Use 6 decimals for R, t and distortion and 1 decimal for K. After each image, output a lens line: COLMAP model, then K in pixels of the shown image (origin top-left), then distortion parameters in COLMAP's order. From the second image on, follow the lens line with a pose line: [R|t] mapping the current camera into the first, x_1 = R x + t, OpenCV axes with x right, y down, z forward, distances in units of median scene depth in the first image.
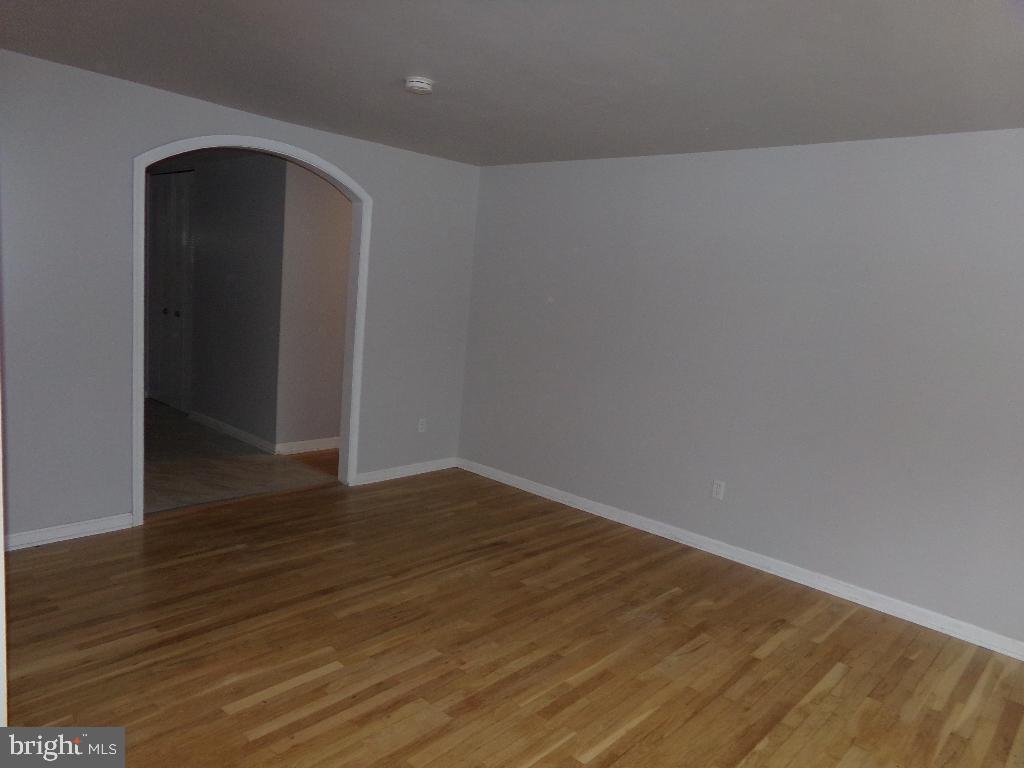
lens RADIAL K [[709.3, 0, 507.4], [0, 709.3, 390.8], [0, 0, 1]] dist [-0.024786, 0.074419]
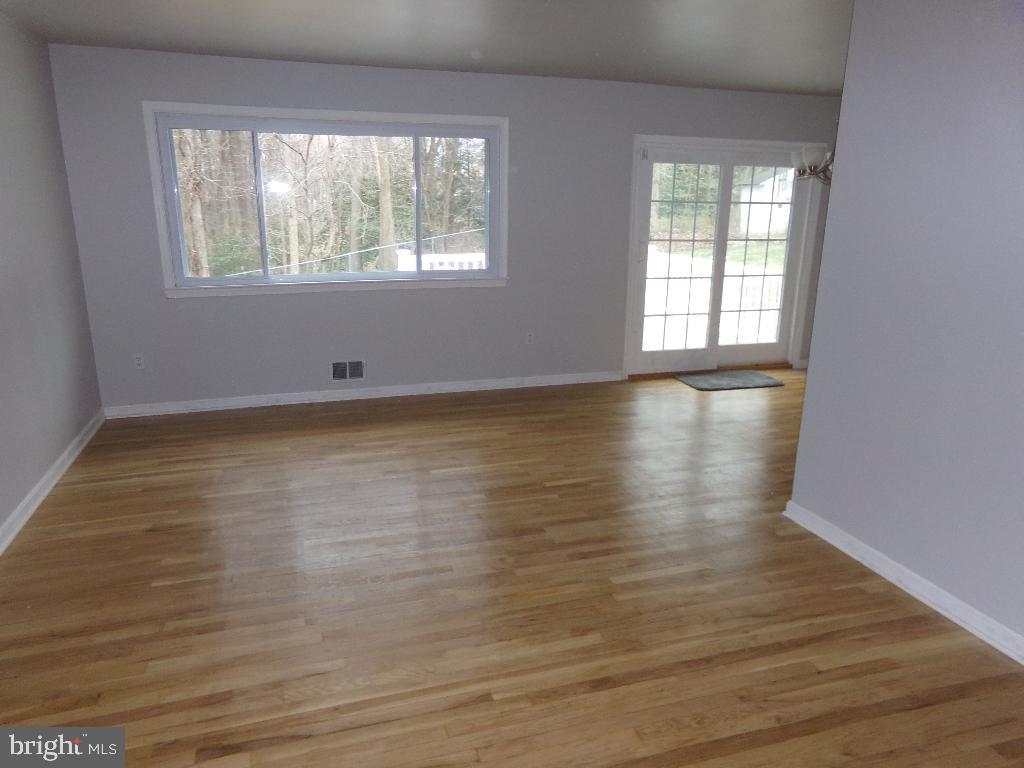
lens RADIAL K [[709.3, 0, 507.4], [0, 709.3, 390.8], [0, 0, 1]] dist [-0.024786, 0.074419]
pose [[-0.866692, -0.213616, 0.450791, -0.458912], [-0.008065, 0.909555, 0.415505, -0.270816], [-0.498778, 0.356480, -0.790027, 1.610431]]
